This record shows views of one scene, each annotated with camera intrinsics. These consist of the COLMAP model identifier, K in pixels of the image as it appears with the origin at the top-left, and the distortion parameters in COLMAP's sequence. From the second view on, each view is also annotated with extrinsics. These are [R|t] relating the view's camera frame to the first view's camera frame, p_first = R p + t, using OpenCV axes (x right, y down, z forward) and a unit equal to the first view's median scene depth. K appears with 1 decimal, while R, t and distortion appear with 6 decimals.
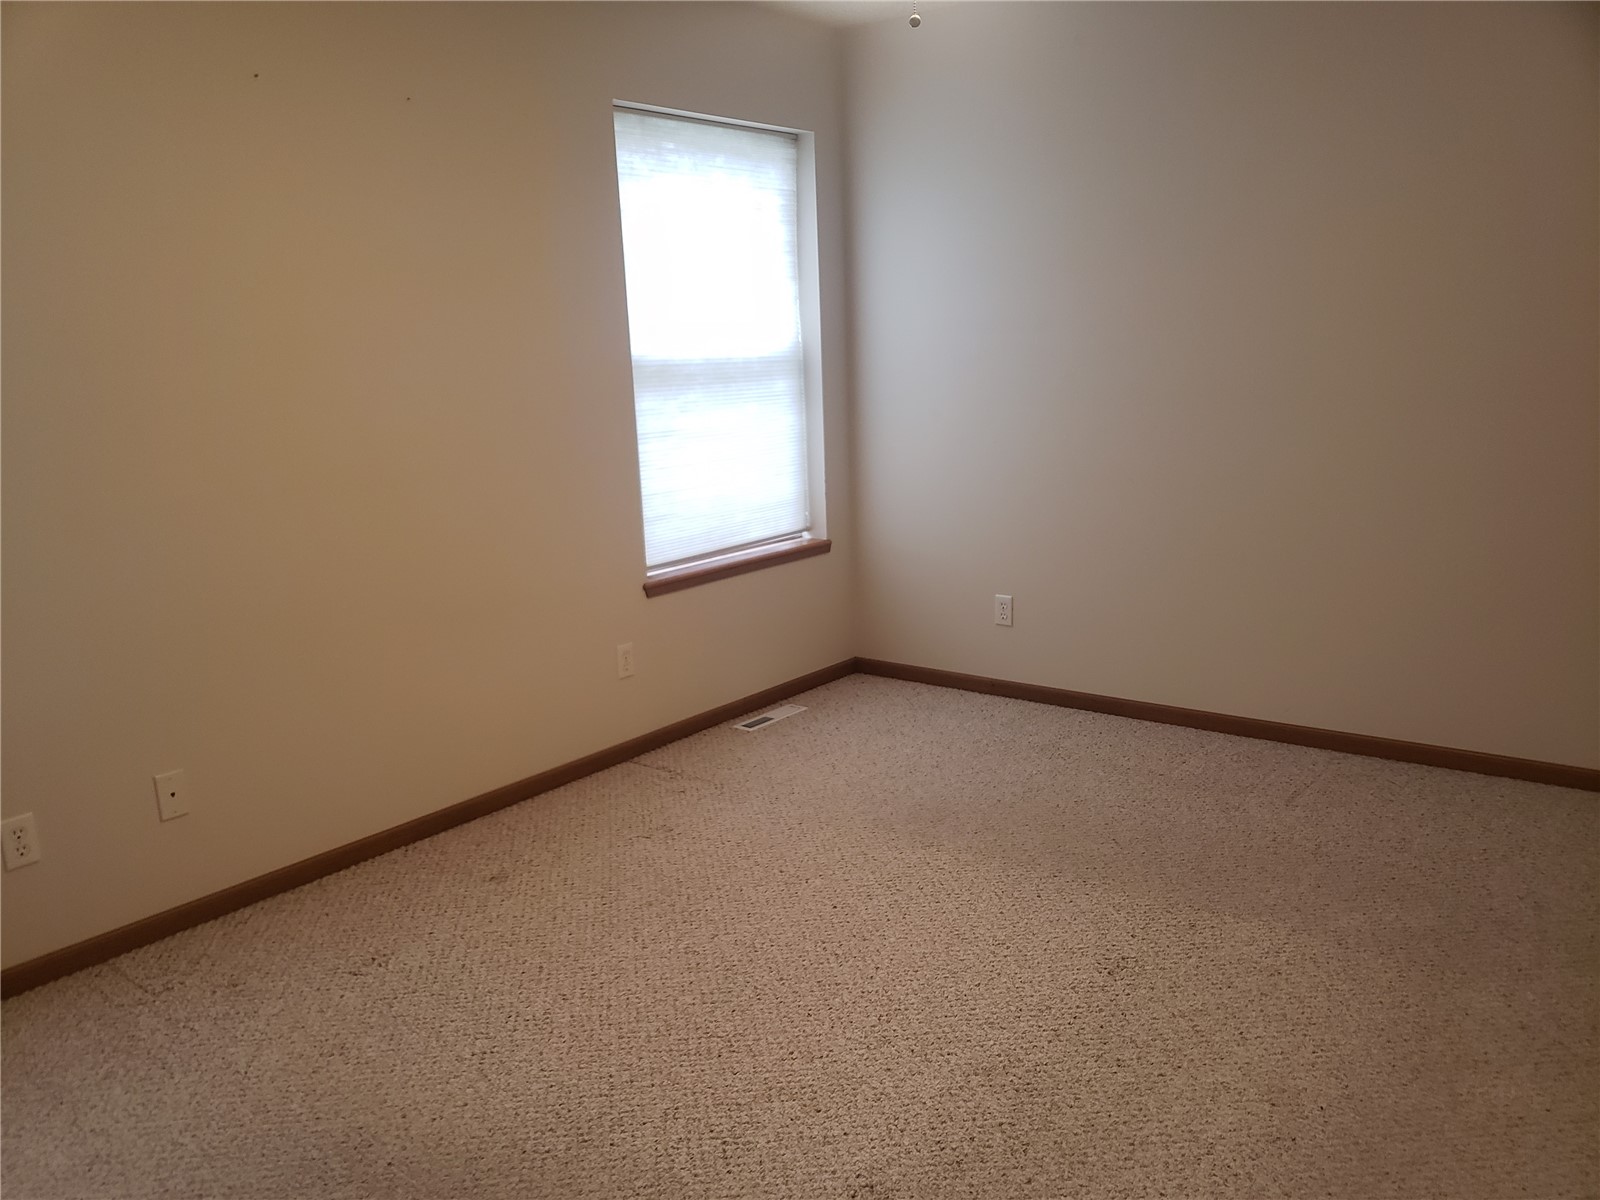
lens RADIAL K [[1286.0, 0, 800.0], [0, 1286.0, 600.0], [0, 0, 1]] dist [0.029191, 0.002225]
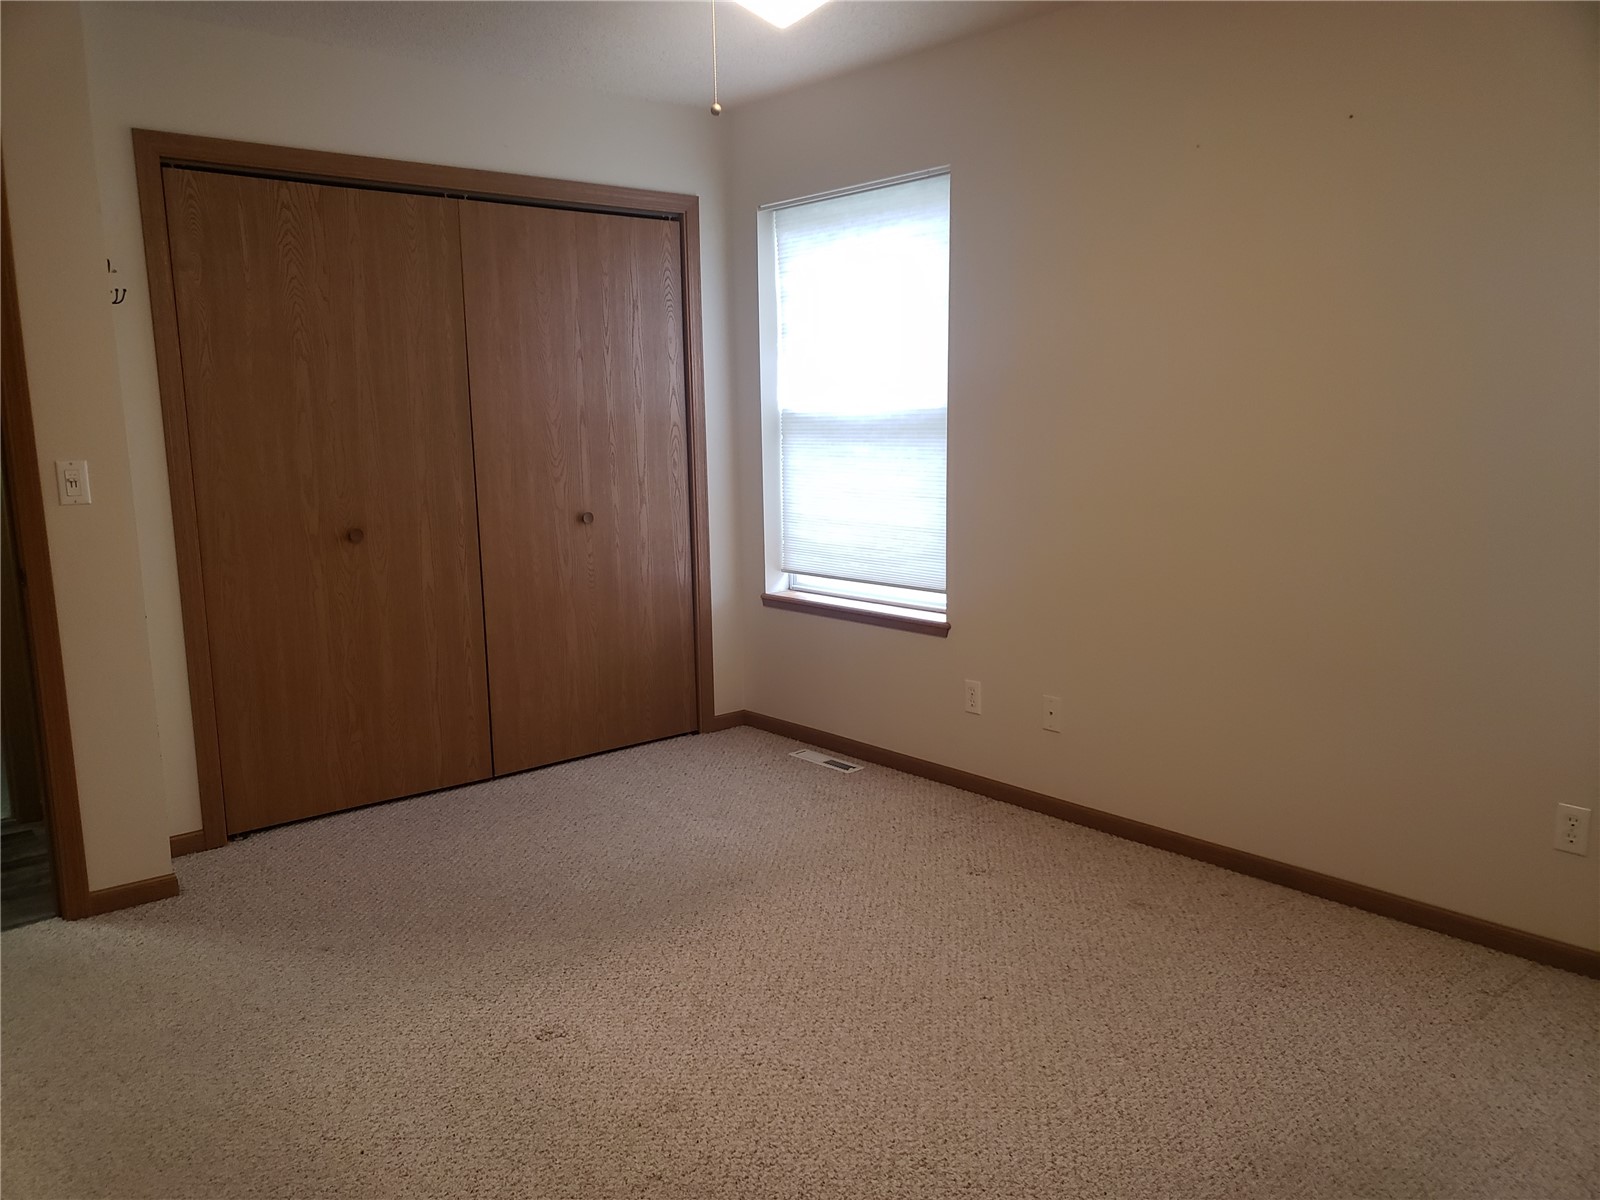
lens RADIAL K [[1286.0, 0, 800.0], [0, 1286.0, 600.0], [0, 0, 1]] dist [0.029191, 0.002225]
pose [[-0.219747, 0.205572, -0.953651, 0.955445], [-0.150123, 0.958776, 0.241270, -0.283296], [0.963937, 0.196184, -0.179827, 1.158326]]
